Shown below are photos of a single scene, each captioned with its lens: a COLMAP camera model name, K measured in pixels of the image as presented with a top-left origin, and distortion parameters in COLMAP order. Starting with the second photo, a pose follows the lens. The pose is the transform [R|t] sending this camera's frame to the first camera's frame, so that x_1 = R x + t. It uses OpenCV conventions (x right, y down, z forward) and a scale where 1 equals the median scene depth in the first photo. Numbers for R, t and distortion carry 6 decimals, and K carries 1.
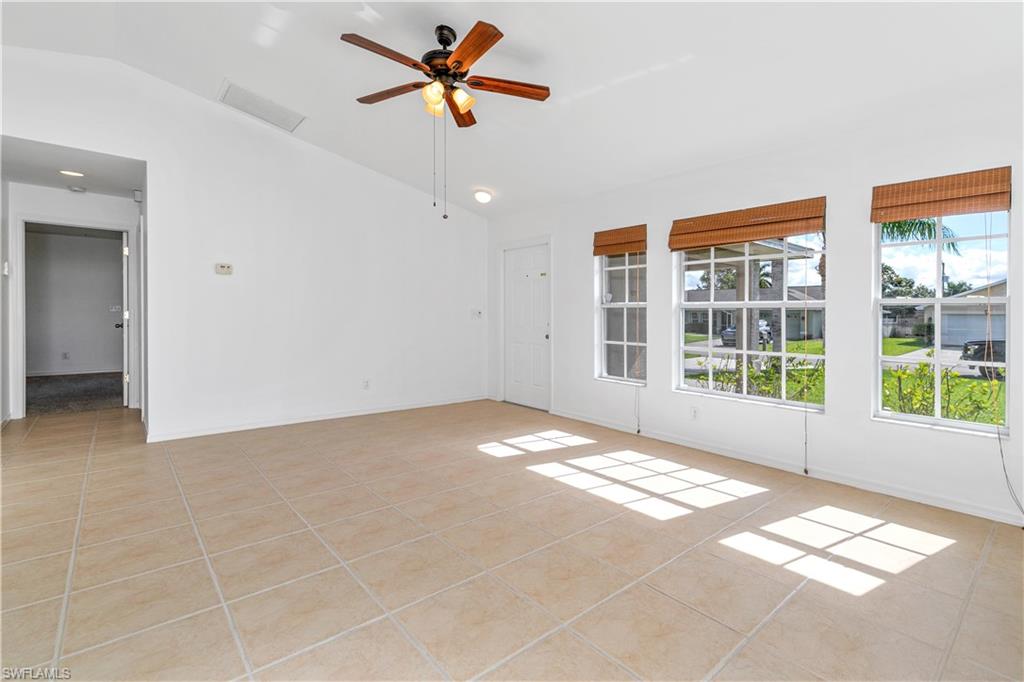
lens RADIAL K [[460.0, 0, 509.1], [0, 460.0, 330.8], [0, 0, 1]] dist [-0.018253, -0.001235]
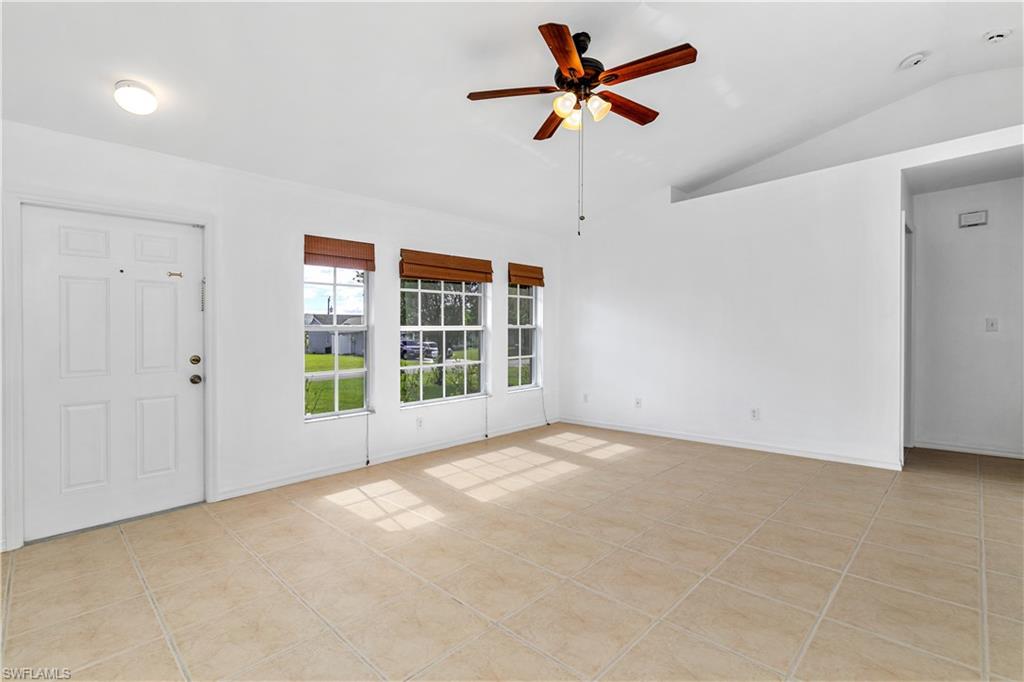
lens RADIAL K [[460.0, 0, 524.7], [0, 460.0, 352.7], [0, 0, 1]] dist [-0.018253, -0.001235]
pose [[-0.123755, -0.044667, 0.991307, -0.889426], [0.056411, 0.997054, 0.051968, -0.046534], [-0.990708, 0.062352, -0.120870, 1.025474]]
